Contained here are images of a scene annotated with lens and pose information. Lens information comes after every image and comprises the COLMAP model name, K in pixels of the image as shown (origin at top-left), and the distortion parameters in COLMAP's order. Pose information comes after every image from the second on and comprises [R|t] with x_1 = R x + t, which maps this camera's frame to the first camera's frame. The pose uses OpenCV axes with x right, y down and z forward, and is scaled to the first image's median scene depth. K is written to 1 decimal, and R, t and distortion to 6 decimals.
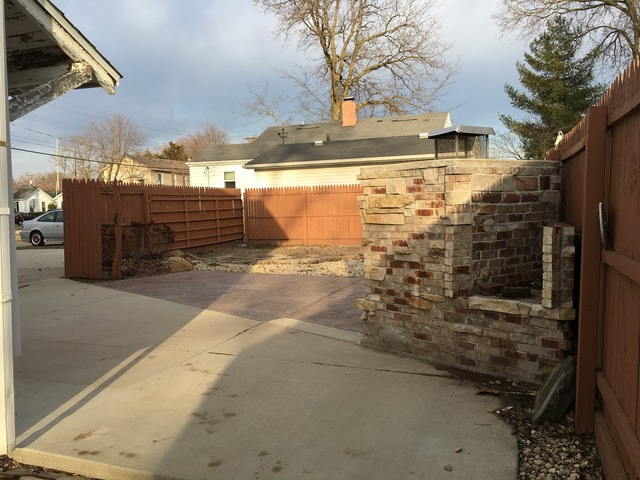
lens RADIAL K [[534.1, 0, 317.0], [0, 534.1, 236.0], [0, 0, 1]] dist [0.008464, -0.008844]
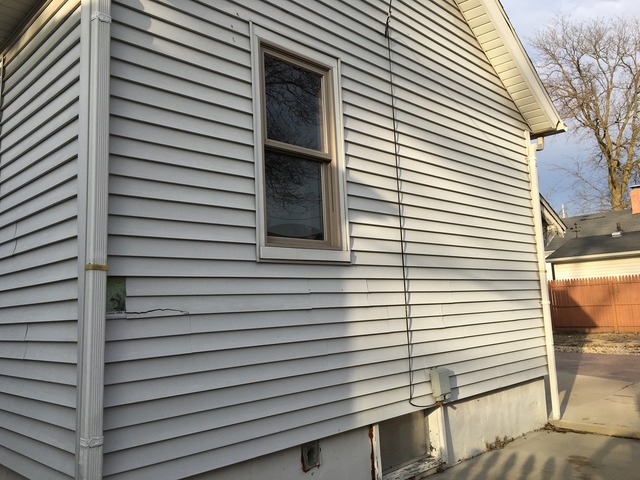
lens RADIAL K [[534.1, 0, 317.0], [0, 534.1, 236.0], [0, 0, 1]] dist [0.008464, -0.008844]
pose [[0.897186, -0.074610, -0.435305, -0.067650], [0.000177, 0.985688, -0.168581, 0.007145], [0.441653, 0.151171, 0.884359, -0.198112]]
